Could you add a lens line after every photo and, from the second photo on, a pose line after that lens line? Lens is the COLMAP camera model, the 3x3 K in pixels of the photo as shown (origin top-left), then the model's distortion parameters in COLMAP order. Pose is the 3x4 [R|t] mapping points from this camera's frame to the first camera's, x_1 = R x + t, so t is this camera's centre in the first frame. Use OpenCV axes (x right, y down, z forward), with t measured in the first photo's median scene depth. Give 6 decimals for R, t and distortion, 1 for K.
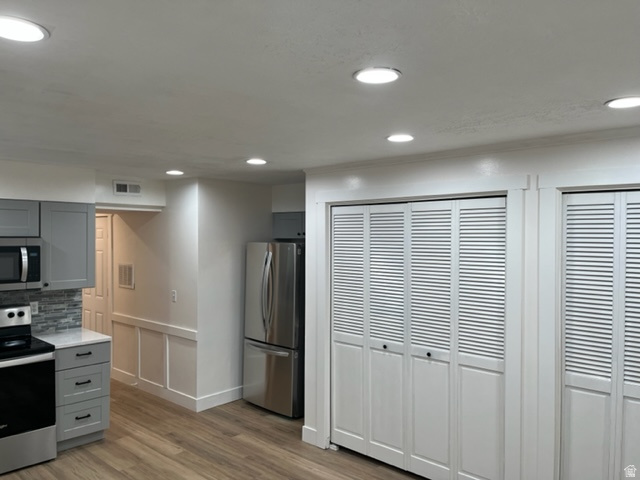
lens RADIAL K [[483.5, 0, 328.6], [0, 483.5, 243.6], [0, 0, 1]] dist [0.070285, -0.097443]
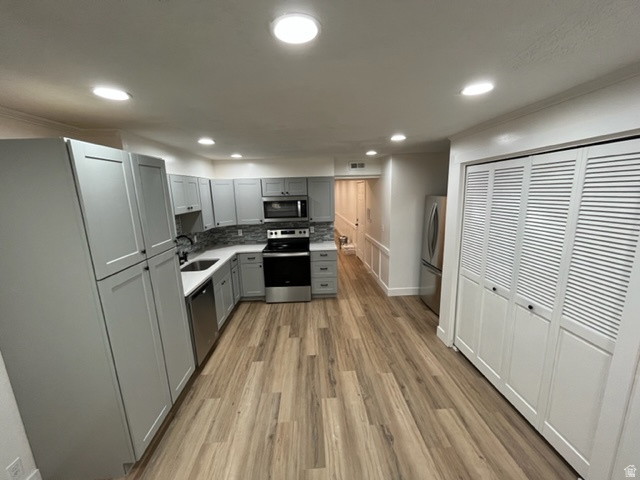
lens RADIAL K [[259.0, 0, 321.0], [0, 259.0, 241.4], [0, 0, 1]] dist [-0.003747, -0.000368]
pose [[0.697564, 0.111299, -0.707826, 0.227571], [0.021503, 0.984166, 0.175942, -0.013793], [0.716200, -0.137952, 0.684125, 0.275095]]
